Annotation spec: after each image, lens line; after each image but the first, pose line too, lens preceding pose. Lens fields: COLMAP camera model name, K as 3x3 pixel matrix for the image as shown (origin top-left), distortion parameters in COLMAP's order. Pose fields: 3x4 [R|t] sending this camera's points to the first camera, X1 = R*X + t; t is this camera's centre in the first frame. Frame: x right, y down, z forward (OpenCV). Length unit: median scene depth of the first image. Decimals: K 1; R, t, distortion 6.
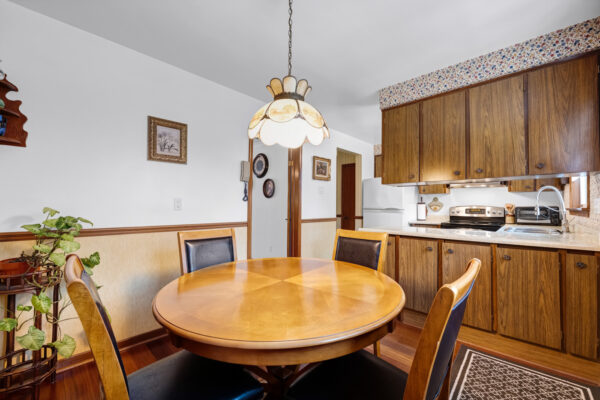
lens RADIAL K [[244.3, 0, 303.4], [0, 244.3, 203.1], [0, 0, 1]] dist [-0.001115, -0.000017]
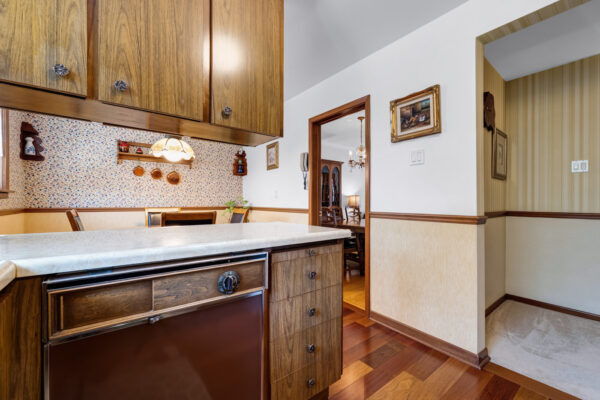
lens RADIAL K [[245.9, 0, 305.8], [0, 245.9, 201.3], [0, 0, 1]] dist [-0.012881, -0.000253]
pose [[-0.145343, -0.012205, -0.989306, 0.600964], [0.004217, 0.999907, -0.012955, 0.040982], [0.989372, -0.006055, -0.145278, 0.849333]]
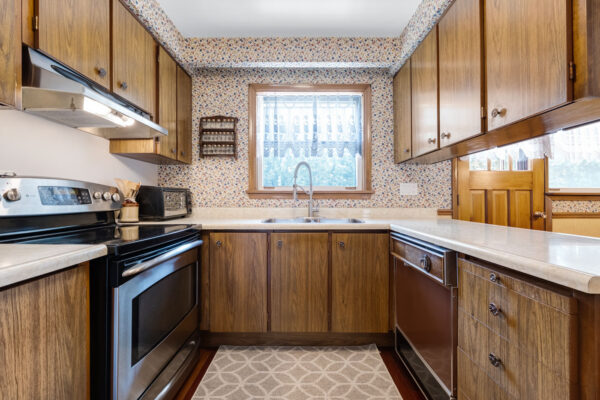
lens RADIAL K [[245.9, 0, 298.0], [0, 245.9, 203.4], [0, 0, 1]] dist [-0.012881, -0.000253]
pose [[-0.680260, -0.018299, 0.732742, 0.288516], [-0.017822, 0.999806, 0.008424, 0.037799], [-0.732754, -0.007328, -0.680454, 1.064017]]
